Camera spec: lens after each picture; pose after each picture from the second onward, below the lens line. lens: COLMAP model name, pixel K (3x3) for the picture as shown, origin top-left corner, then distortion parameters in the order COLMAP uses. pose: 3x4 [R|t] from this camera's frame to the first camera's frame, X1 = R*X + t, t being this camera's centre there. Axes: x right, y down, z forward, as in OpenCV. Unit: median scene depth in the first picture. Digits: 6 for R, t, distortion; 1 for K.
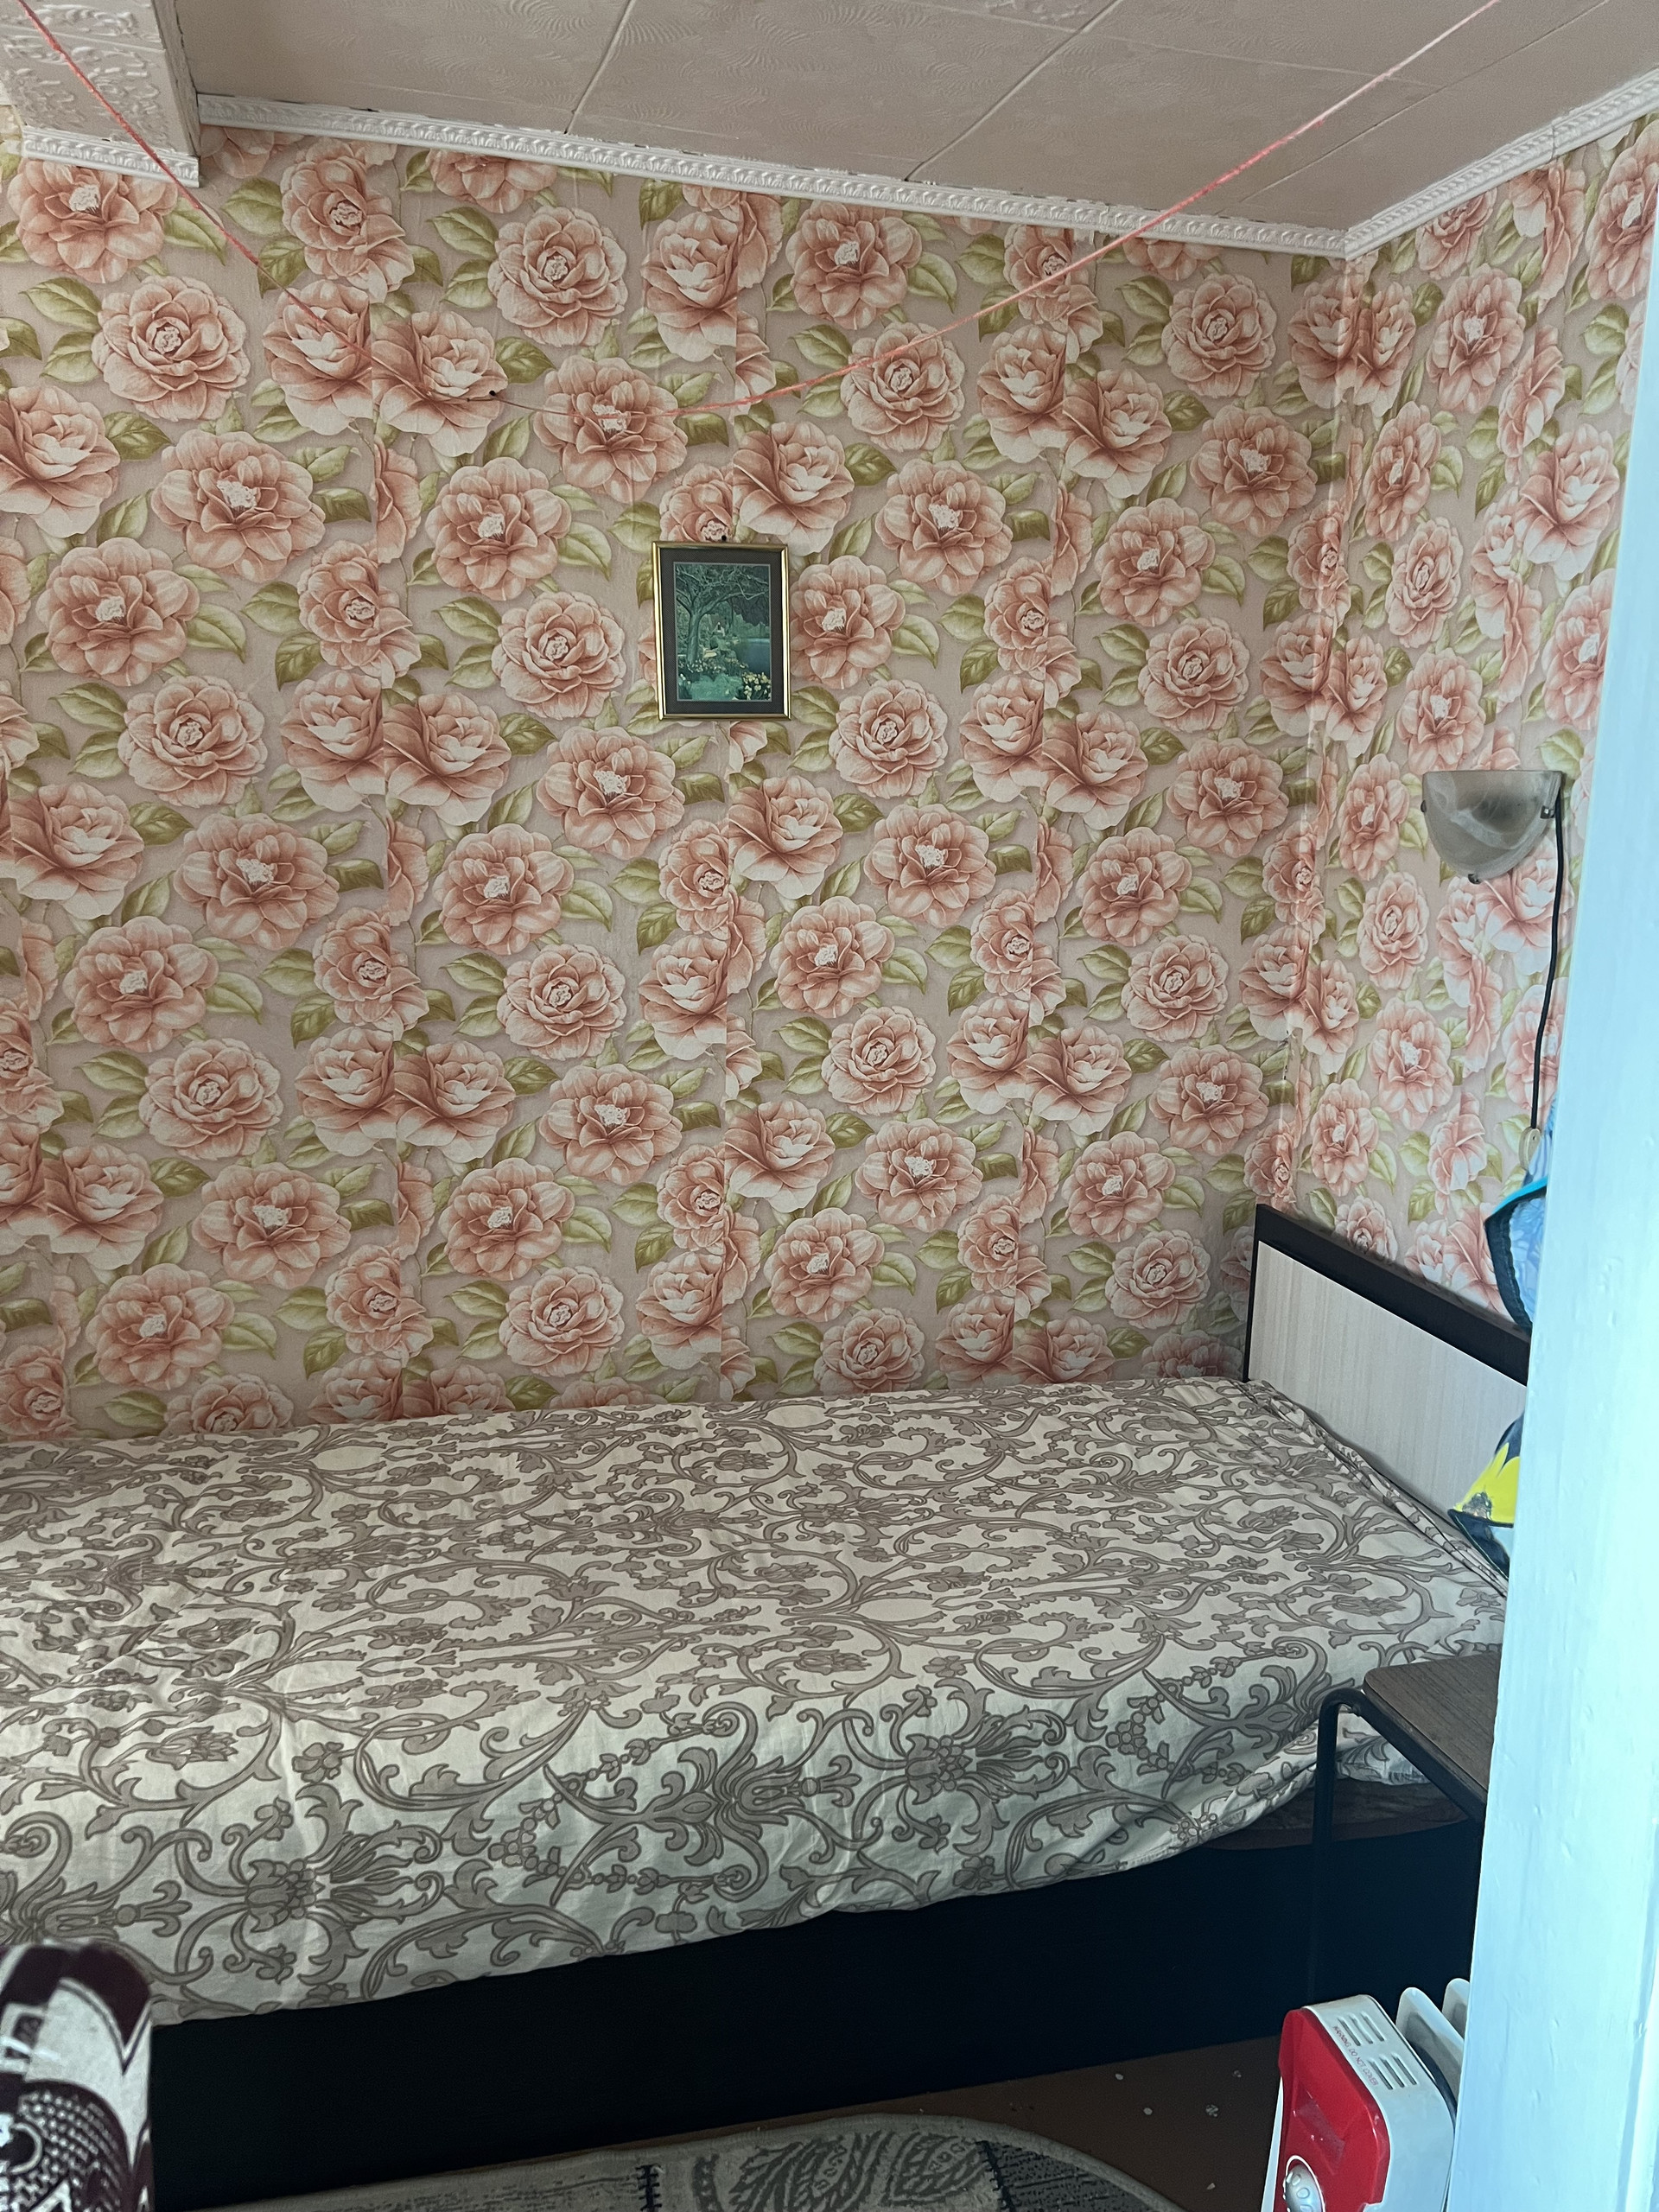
lens RADIAL K [[1660.8, 0, 835.9], [0, 1660.8, 1112.8], [0, 0, 1]] dist [0.057033, -0.064795]
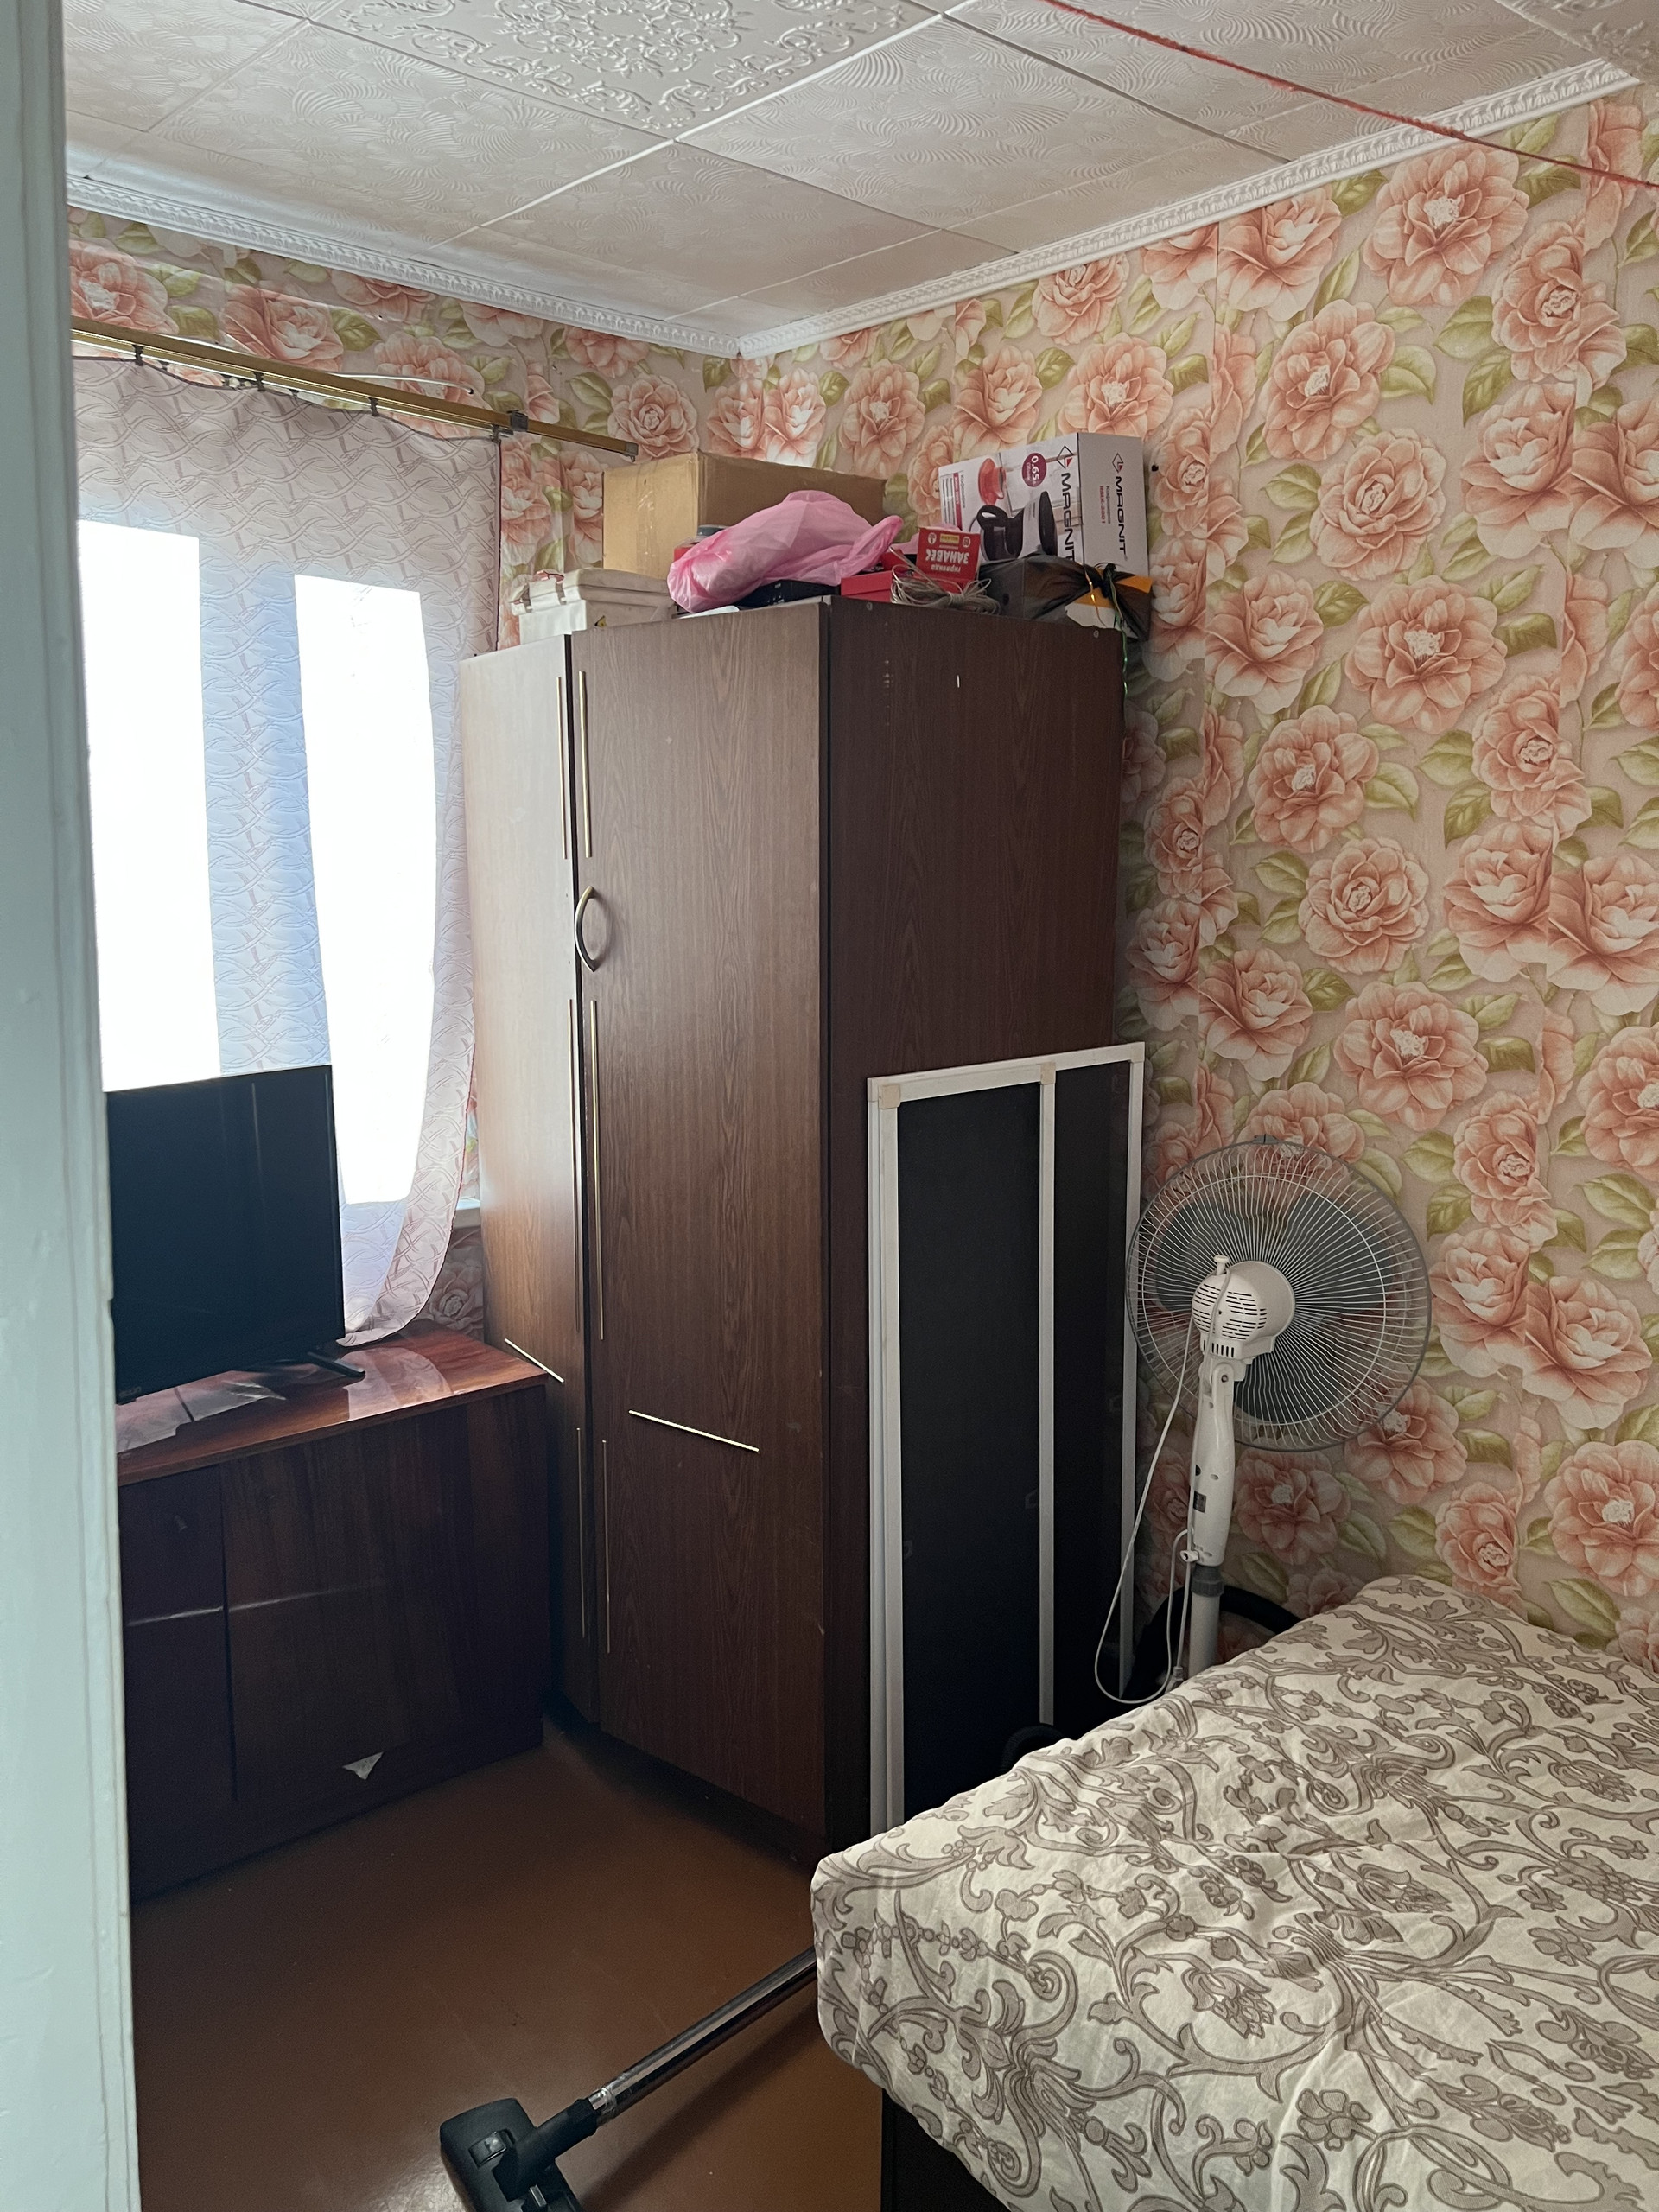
lens RADIAL K [[1660.8, 0, 817.1], [0, 1660.8, 1109.2], [0, 0, 1]] dist [0.057033, -0.064795]
pose [[0.411096, 0.122831, -0.903279, 0.201841], [-0.183632, 0.981726, 0.049925, -0.047604], [0.892905, 0.145346, 0.426139, 0.366699]]
